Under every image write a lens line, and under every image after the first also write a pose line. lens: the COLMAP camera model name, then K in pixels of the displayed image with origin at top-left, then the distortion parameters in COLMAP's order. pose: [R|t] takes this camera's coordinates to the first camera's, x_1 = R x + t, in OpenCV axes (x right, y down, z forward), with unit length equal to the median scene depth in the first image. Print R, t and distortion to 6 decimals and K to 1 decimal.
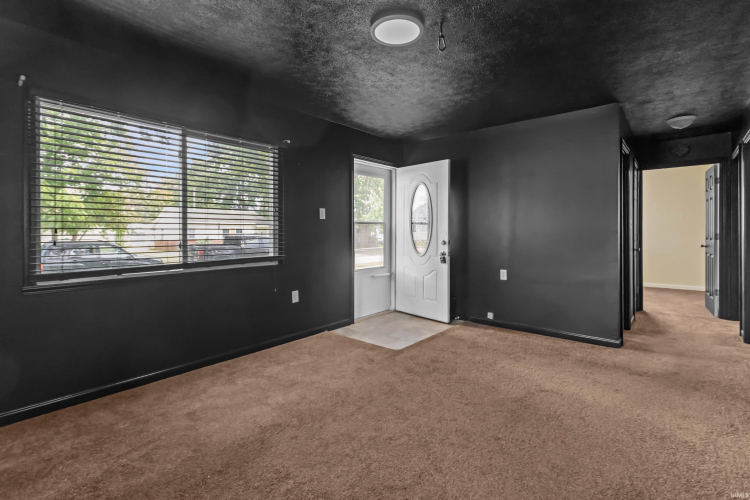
lens RADIAL K [[353.4, 0, 374.7], [0, 353.4, 229.5], [0, 0, 1]] dist [0.002834, 0.000651]
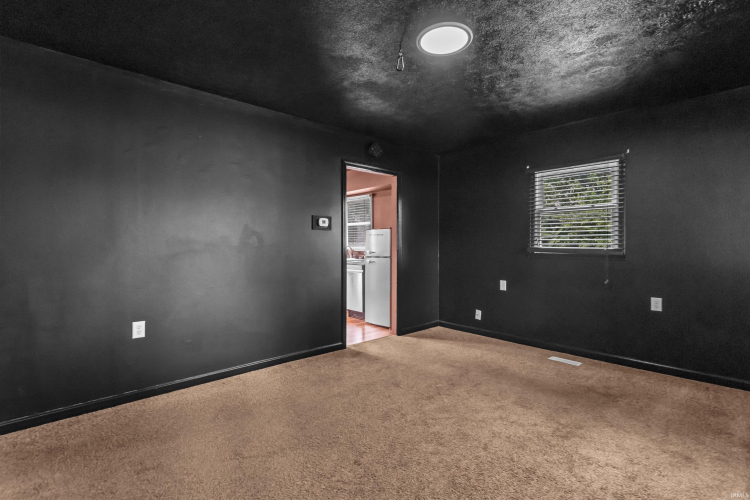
lens RADIAL K [[353.4, 0, 381.7], [0, 353.4, 248.3], [0, 0, 1]] dist [0.002834, 0.000651]
pose [[-0.991177, 0.004318, 0.132478, 0.052910], [0.005142, 0.999970, 0.005874, 0.000141], [-0.132449, 0.006503, -0.991169, 1.029624]]
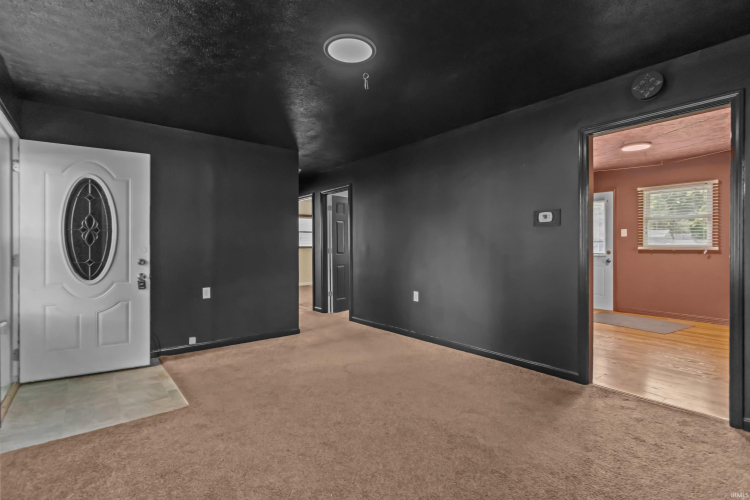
lens RADIAL K [[353.4, 0, 375.2], [0, 353.4, 249.0], [0, 0, 1]] dist [0.002834, 0.000651]
pose [[0.187828, -0.004295, 0.982193, -0.480979], [-0.003351, 0.999982, 0.005014, 0.003993], [-0.982196, -0.004233, 0.187810, 0.383026]]
